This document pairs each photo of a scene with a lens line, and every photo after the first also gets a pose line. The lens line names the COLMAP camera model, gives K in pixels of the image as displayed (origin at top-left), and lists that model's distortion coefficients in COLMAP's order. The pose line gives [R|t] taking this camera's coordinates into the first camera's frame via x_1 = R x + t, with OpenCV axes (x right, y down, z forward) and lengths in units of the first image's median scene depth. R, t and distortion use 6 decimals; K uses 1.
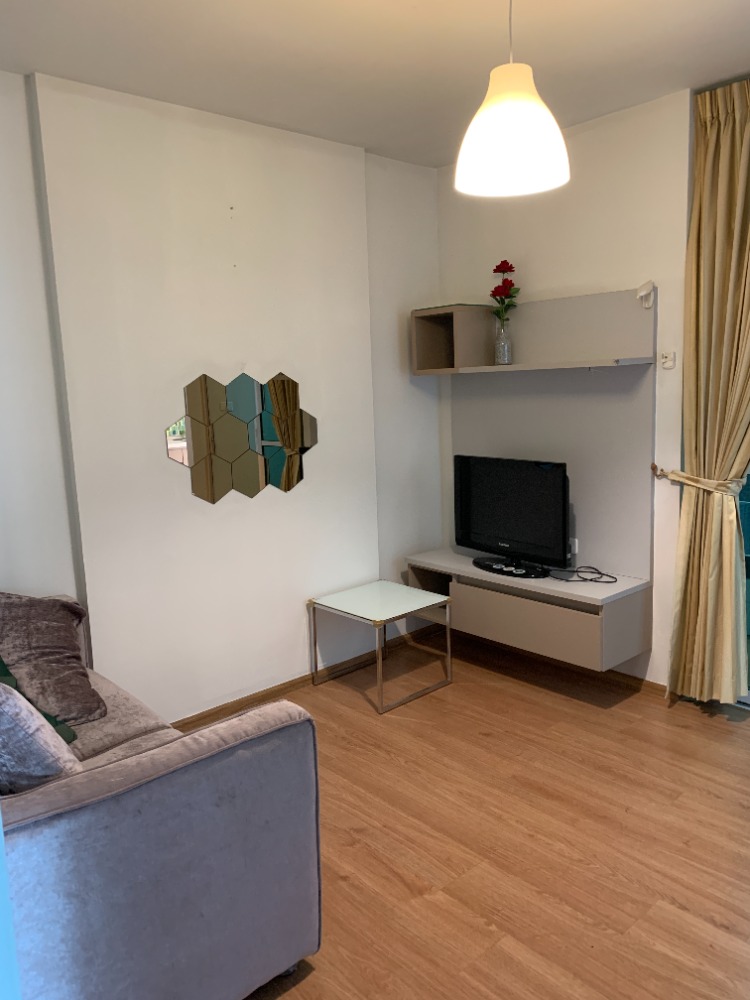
lens RADIAL K [[758.9, 0, 375.0], [0, 758.9, 500.0], [0, 0, 1]] dist [-0.002202, 0.000619]
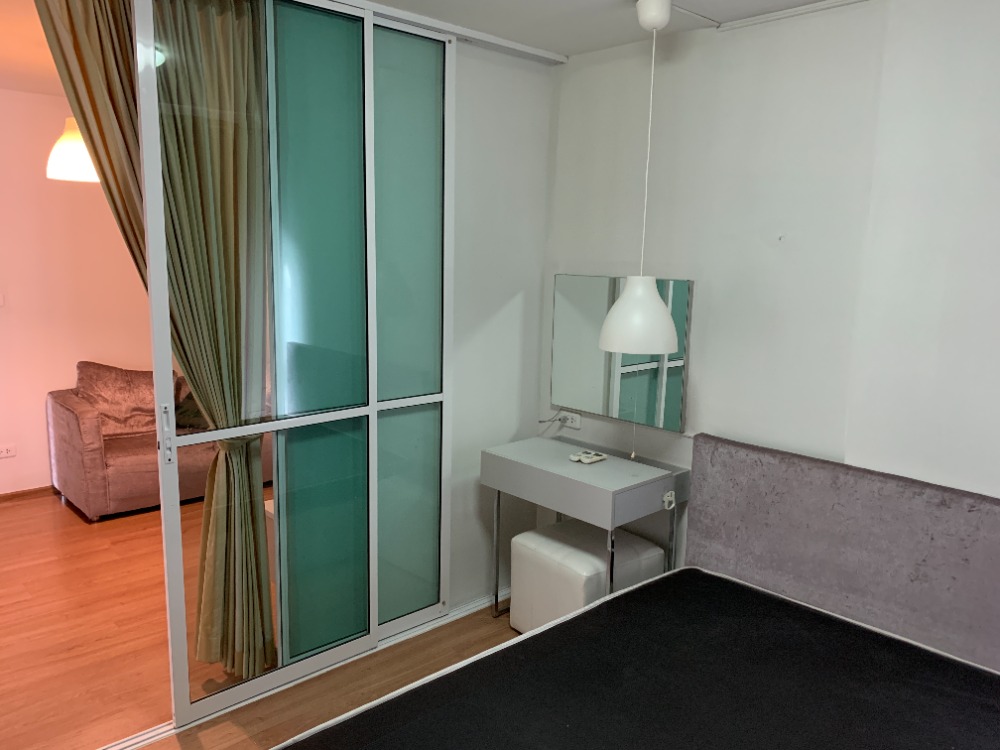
lens RADIAL K [[758.9, 0, 500.0], [0, 758.9, 375.0], [0, 0, 1]] dist [-0.002202, 0.000619]
pose [[0.015443, 0.195833, -0.980516, 1.435762], [-0.181352, 0.964917, 0.189861, -0.337210], [0.983297, 0.174886, 0.050416, 1.364960]]
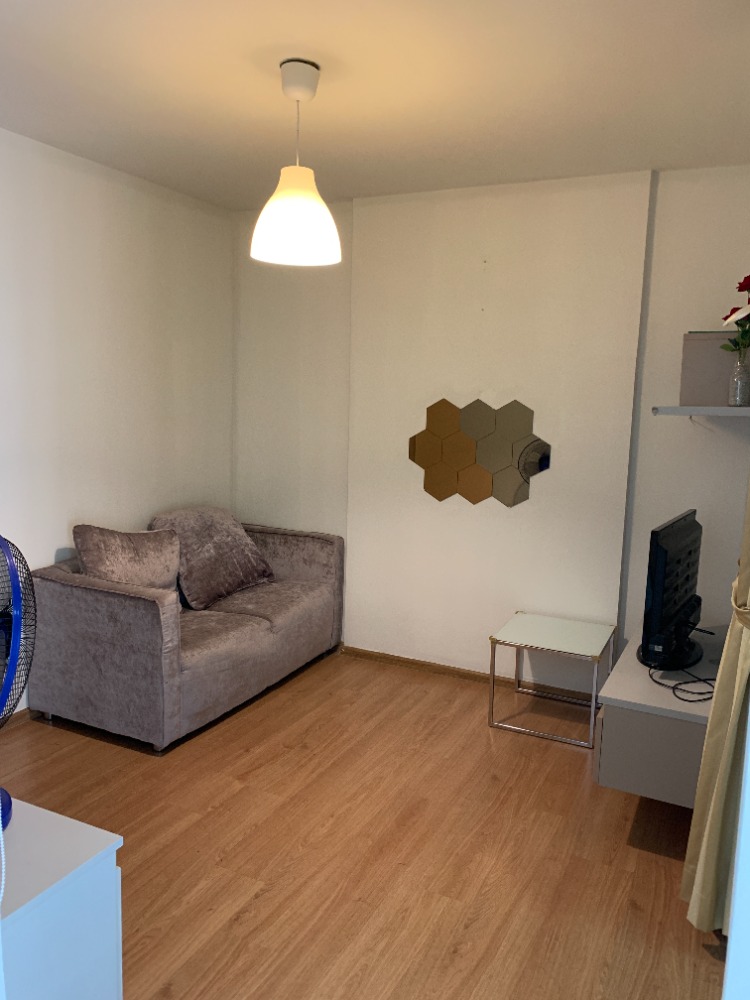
lens RADIAL K [[767.8, 0, 379.3], [0, 767.8, 474.2], [0, 0, 1]] dist [0.002017, -0.000345]
pose [[0.370475, 0.142366, -0.917867, 1.023904], [-0.185176, 0.979667, 0.077210, -0.132738], [0.910197, 0.141363, 0.389305, 0.463202]]
